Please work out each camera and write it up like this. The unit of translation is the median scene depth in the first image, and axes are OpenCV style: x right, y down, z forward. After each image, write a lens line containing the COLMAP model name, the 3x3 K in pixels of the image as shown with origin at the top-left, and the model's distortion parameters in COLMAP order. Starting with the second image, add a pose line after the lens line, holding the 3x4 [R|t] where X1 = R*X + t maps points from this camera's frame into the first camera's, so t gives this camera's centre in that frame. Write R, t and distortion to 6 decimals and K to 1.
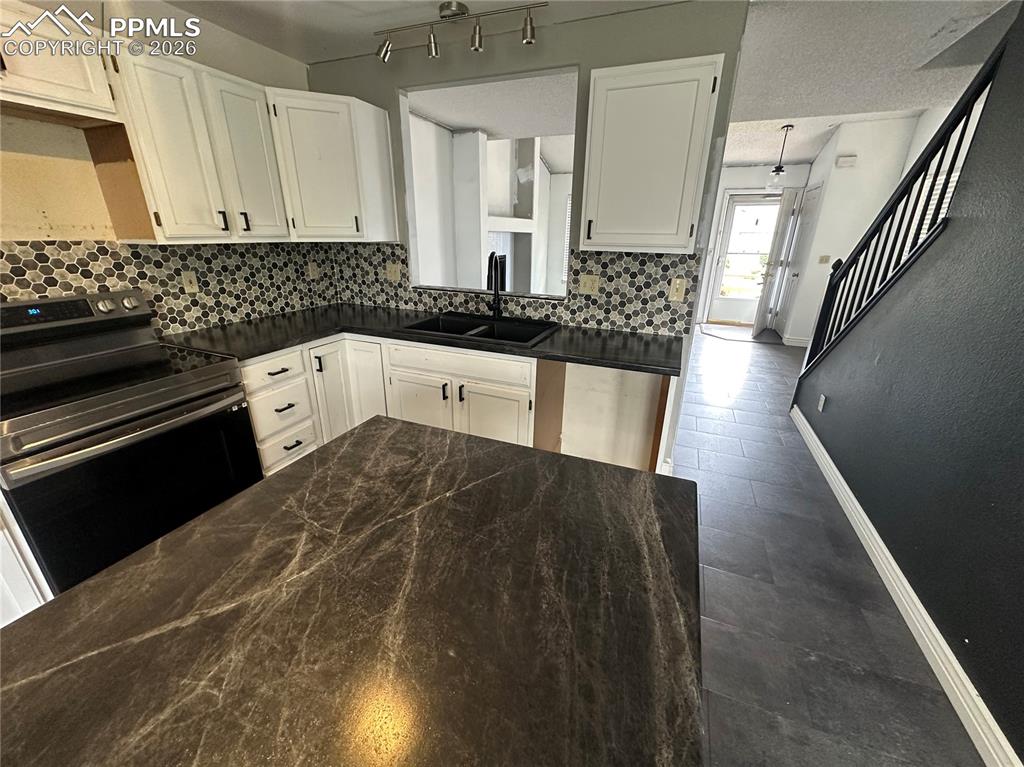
lens RADIAL K [[410.3, 0, 512.3], [0, 410.3, 384.8], [0, 0, 1]] dist [-0.002701, -0.000464]
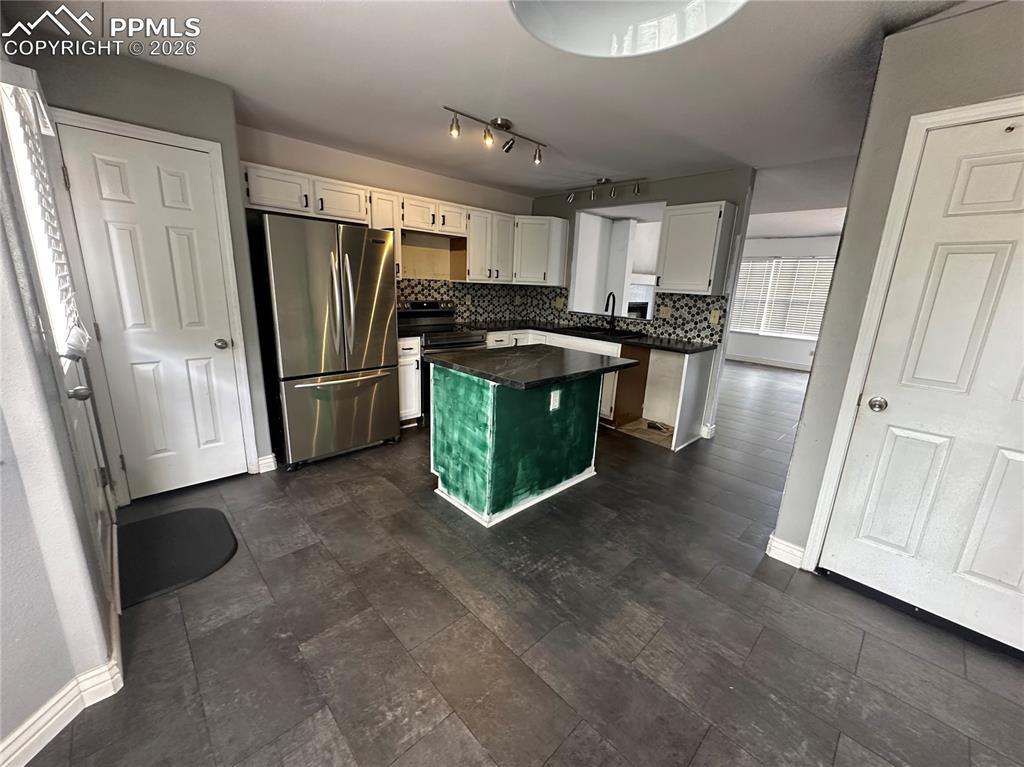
lens RADIAL K [[410.3, 0, 511.5], [0, 410.3, 383.6], [0, 0, 1]] dist [-0.002701, -0.000464]
pose [[0.914670, 0.120992, -0.385667, 0.302281], [-0.168038, 0.981611, -0.090576, 0.322471], [0.367616, 0.147654, 0.918181, -0.800103]]
